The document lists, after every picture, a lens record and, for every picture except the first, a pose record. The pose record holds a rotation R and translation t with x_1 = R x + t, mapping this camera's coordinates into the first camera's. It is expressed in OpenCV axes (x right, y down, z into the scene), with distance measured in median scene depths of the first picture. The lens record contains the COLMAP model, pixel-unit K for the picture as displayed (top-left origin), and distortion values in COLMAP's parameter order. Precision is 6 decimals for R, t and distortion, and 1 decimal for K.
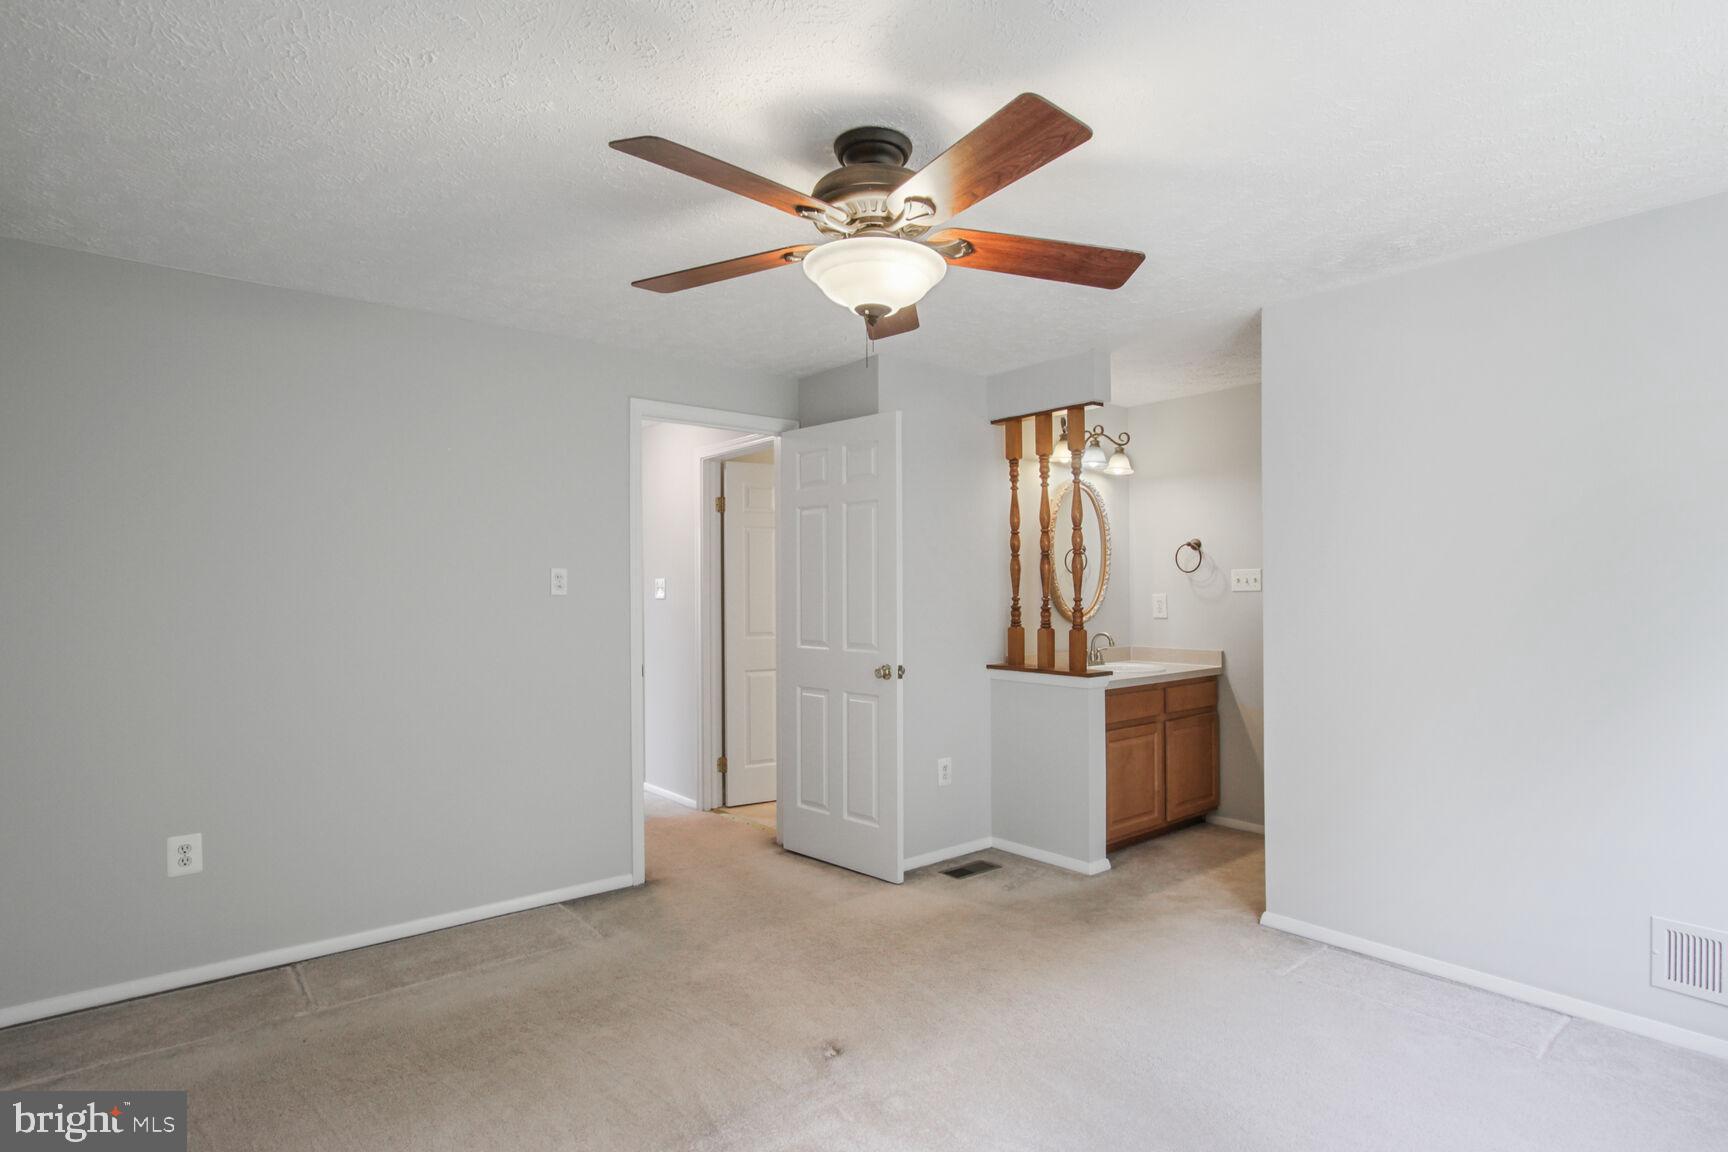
lens RADIAL K [[897.9, 0, 865.2], [0, 897.9, 580.7], [0, 0, 1]] dist [-0.000473, -0.001259]
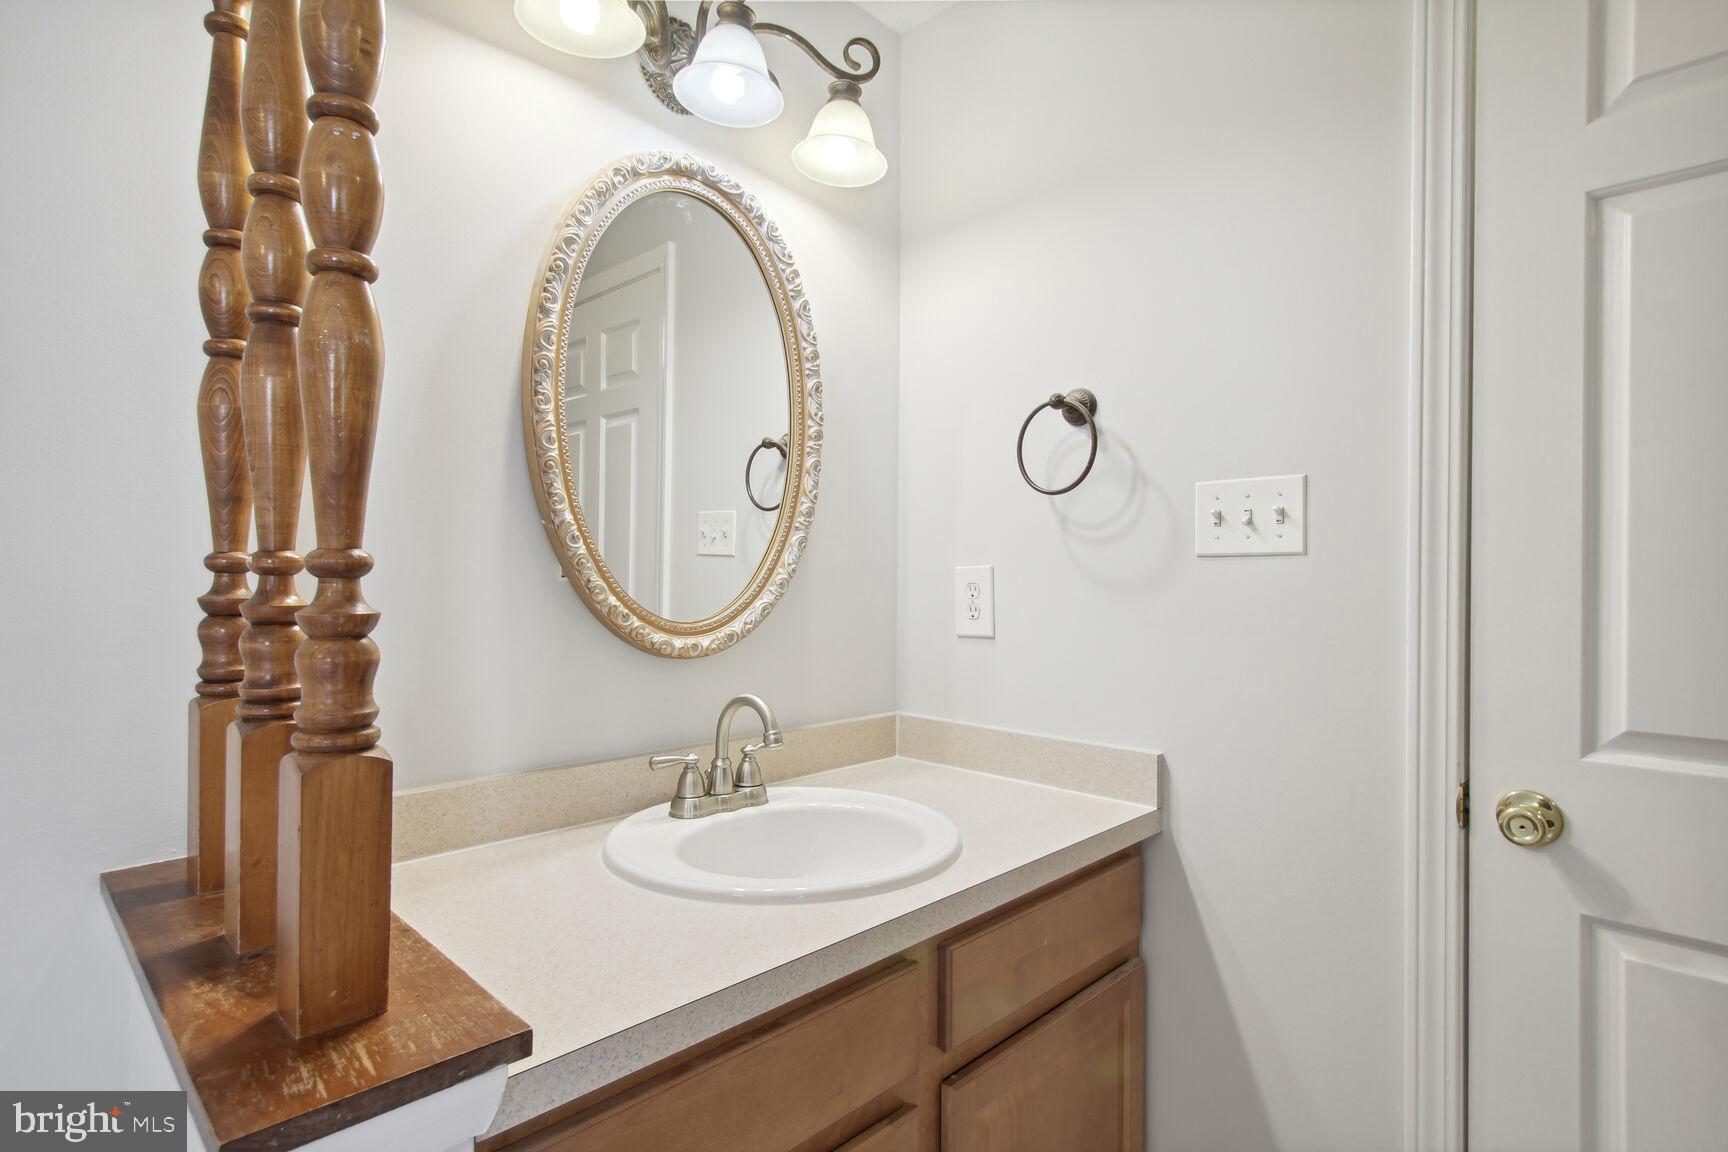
lens RADIAL K [[897.9, 0, 867.1], [0, 897.9, 570.1], [0, 0, 1]] dist [-0.000473, -0.001259]
pose [[0.992957, 0.016240, 0.117359, 0.259656], [-0.016668, 0.999858, 0.002659, 0.017269], [-0.117299, -0.004597, 0.993086, 0.700774]]
